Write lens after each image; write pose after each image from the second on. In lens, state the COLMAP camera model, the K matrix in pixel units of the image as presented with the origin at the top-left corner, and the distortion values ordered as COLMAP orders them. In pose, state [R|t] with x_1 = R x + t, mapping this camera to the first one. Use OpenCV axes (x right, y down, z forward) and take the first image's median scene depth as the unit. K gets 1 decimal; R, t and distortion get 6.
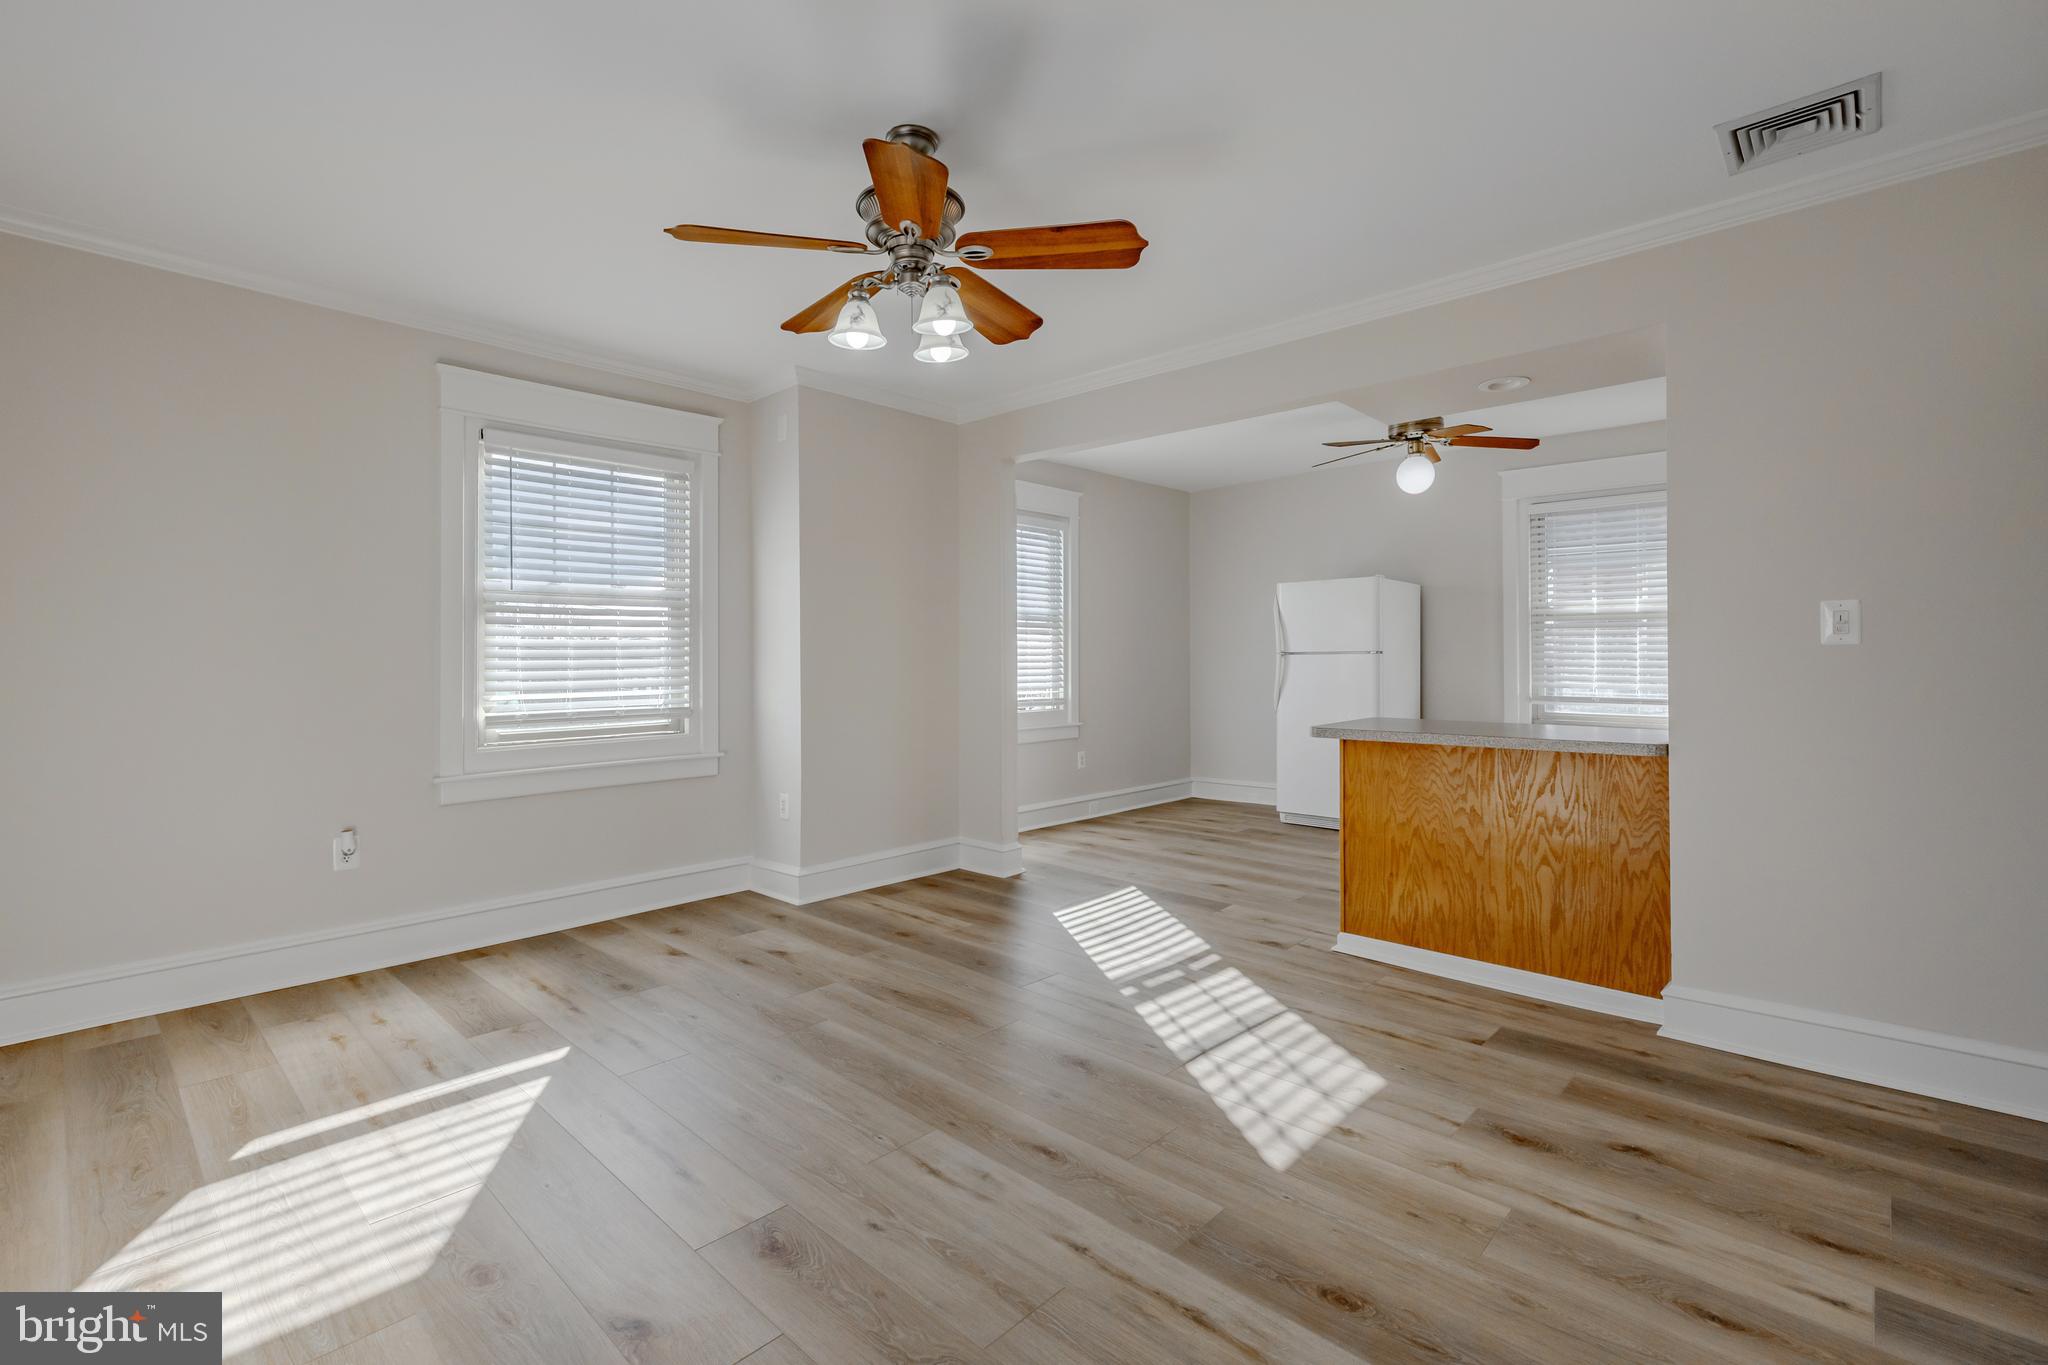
lens RADIAL K [[925.3, 0, 1027.9], [0, 925.3, 659.3], [0, 0, 1]] dist [-0.004143, -0.000034]
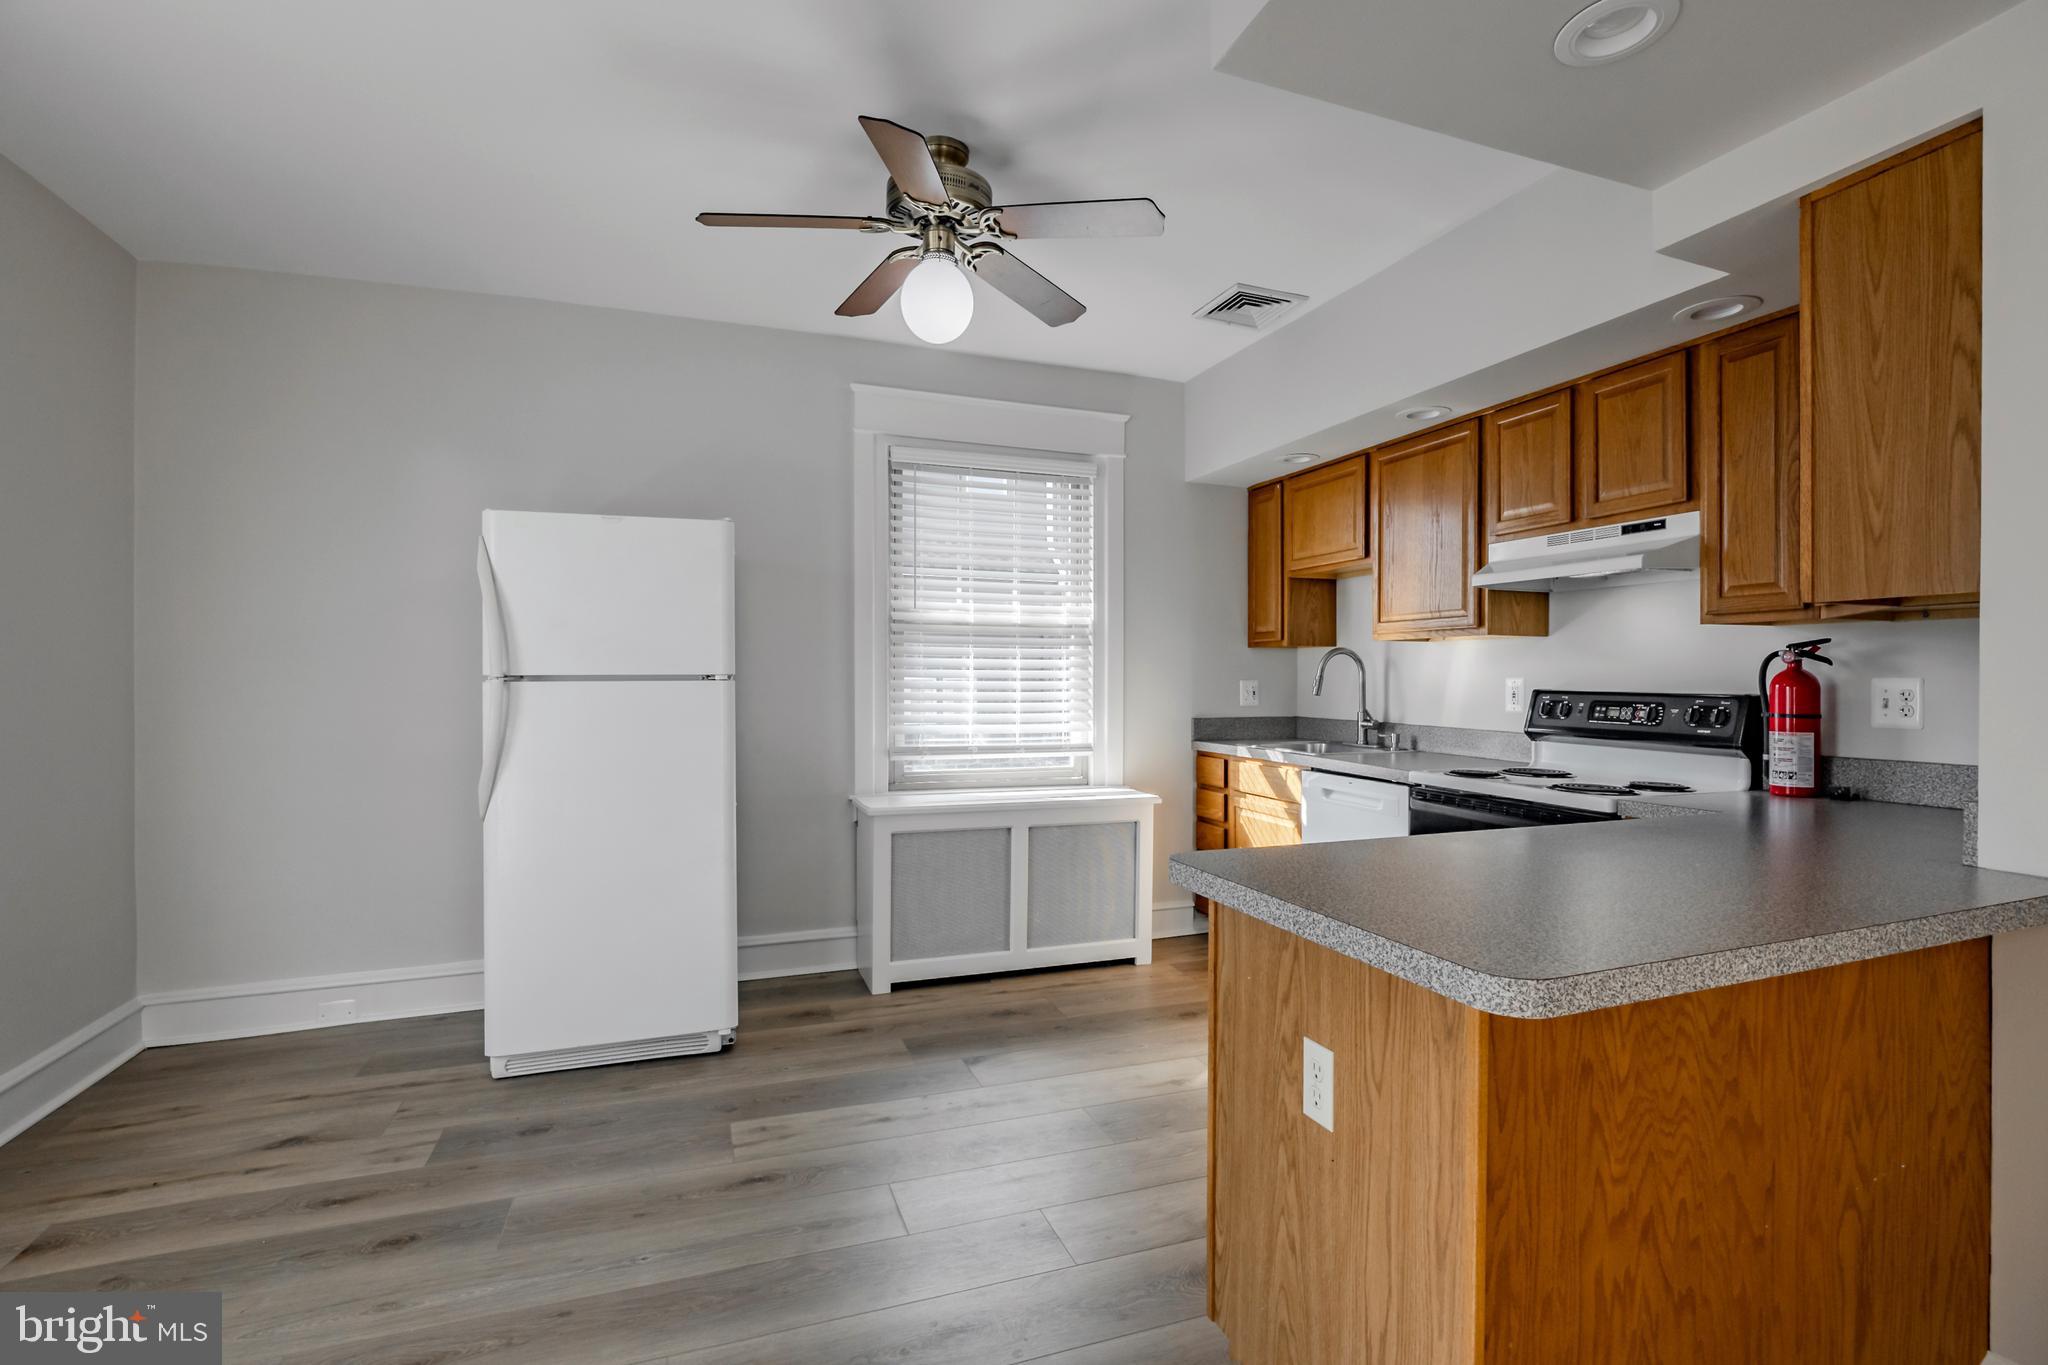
lens RADIAL K [[950.4, 0, 997.2], [0, 950.4, 682.7], [0, 0, 1]] dist [-0.011587, -0.000329]
pose [[0.488723, 0.005920, 0.872419, 0.020162], [-0.001385, 0.999981, -0.006009, -0.003854], [-0.872438, 0.001728, 0.488722, 1.201457]]
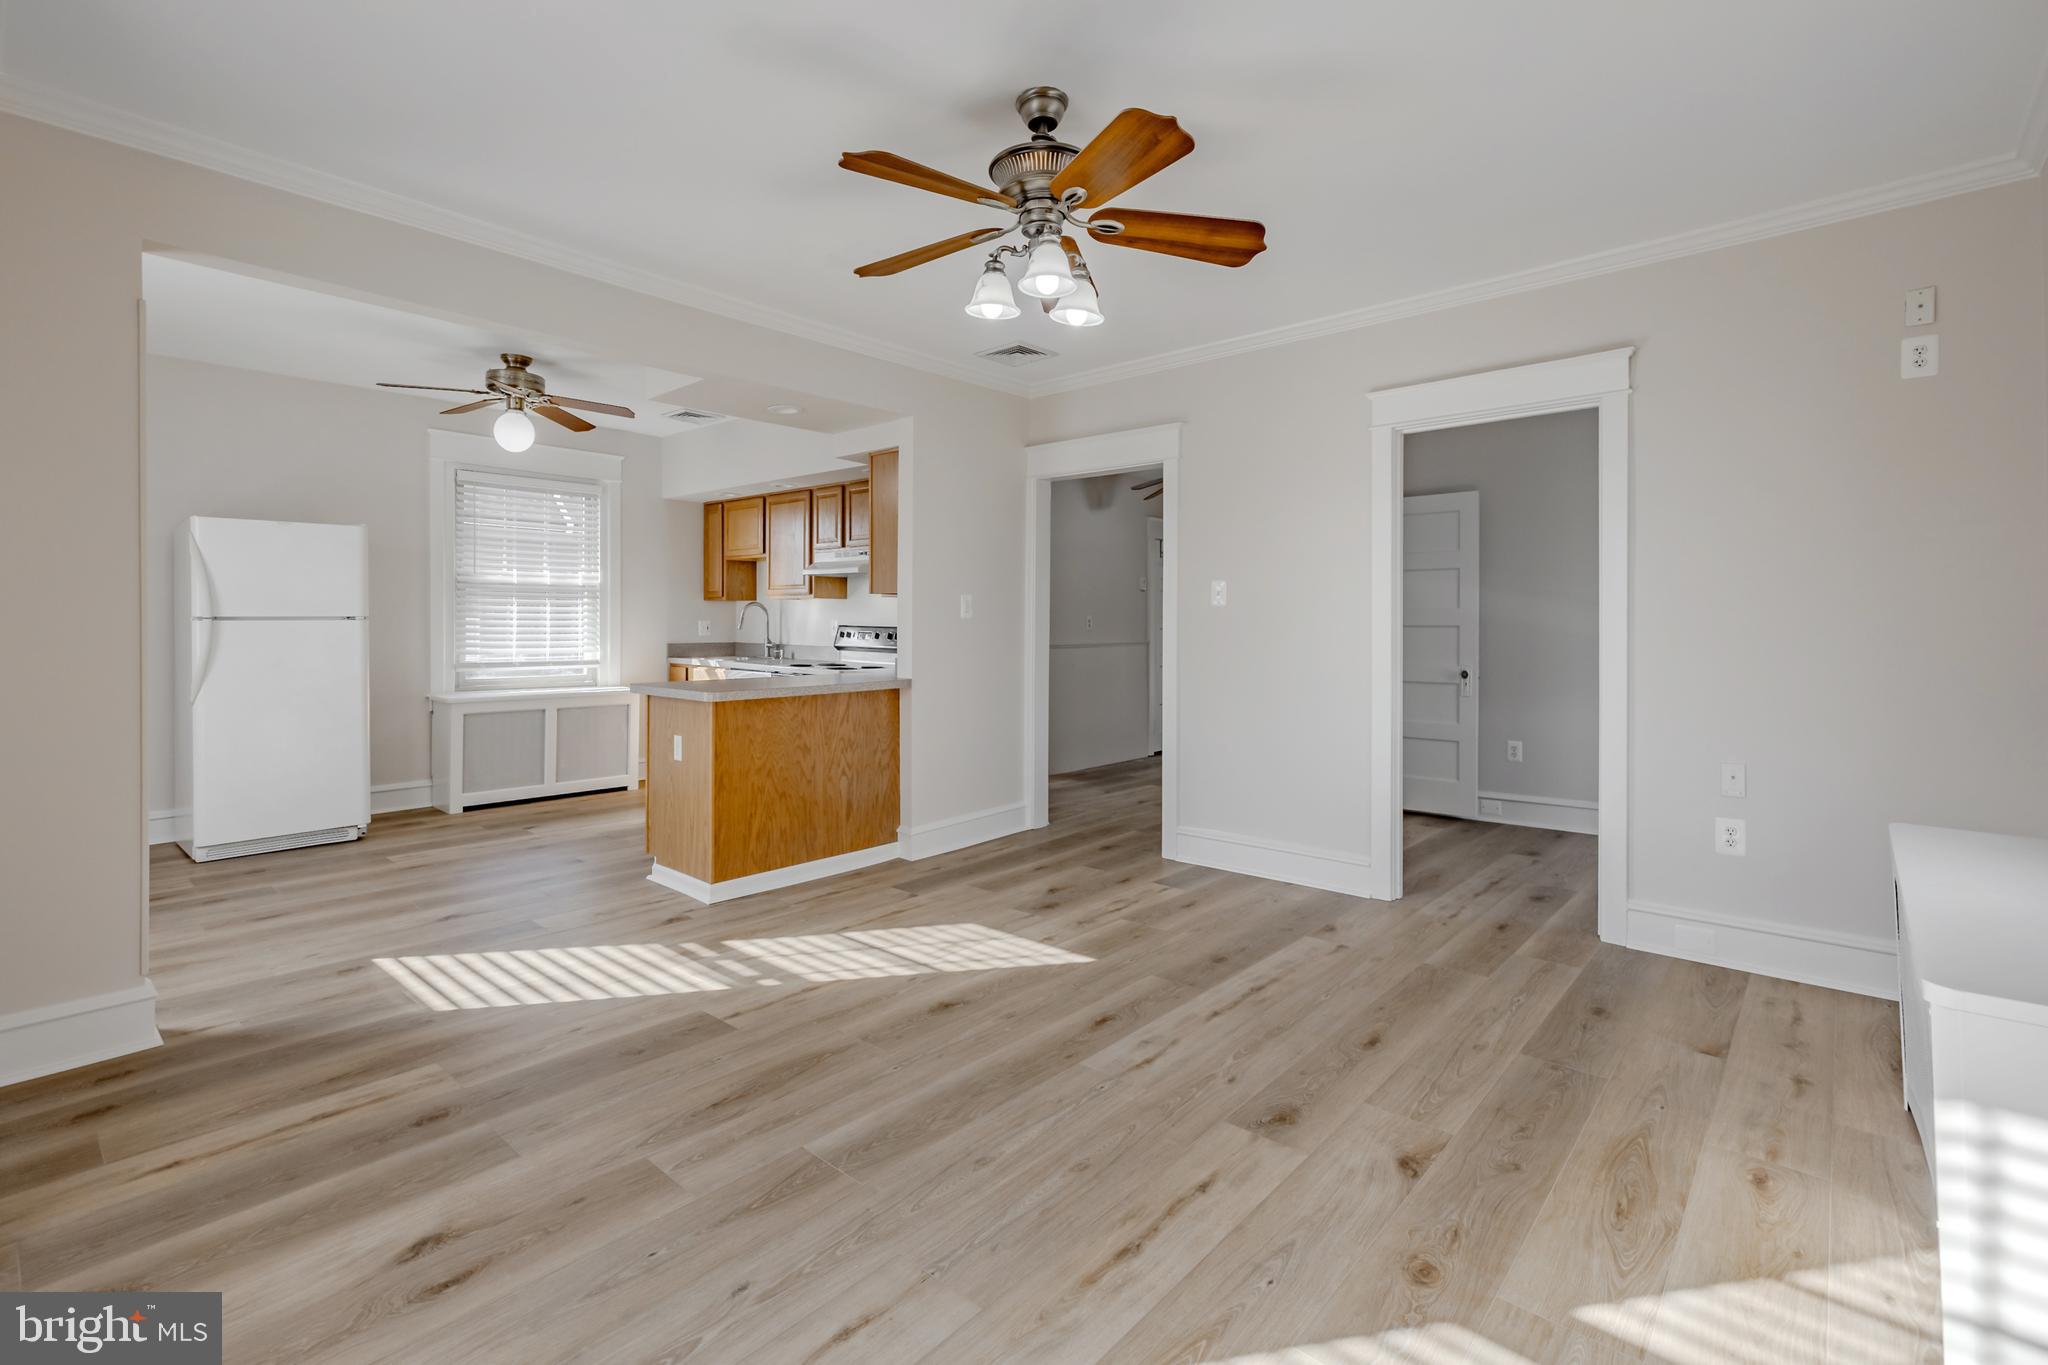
lens RADIAL K [[907.2, 0, 1025.9], [0, 907.2, 628.6], [0, 0, 1]] dist [0.001888, 0.000294]
pose [[-0.028054, -0.000967, 0.999606, -0.859870], [0.000722, 0.999999, 0.000987, 0.002776], [-0.999606, 0.000749, -0.028054, 0.817293]]
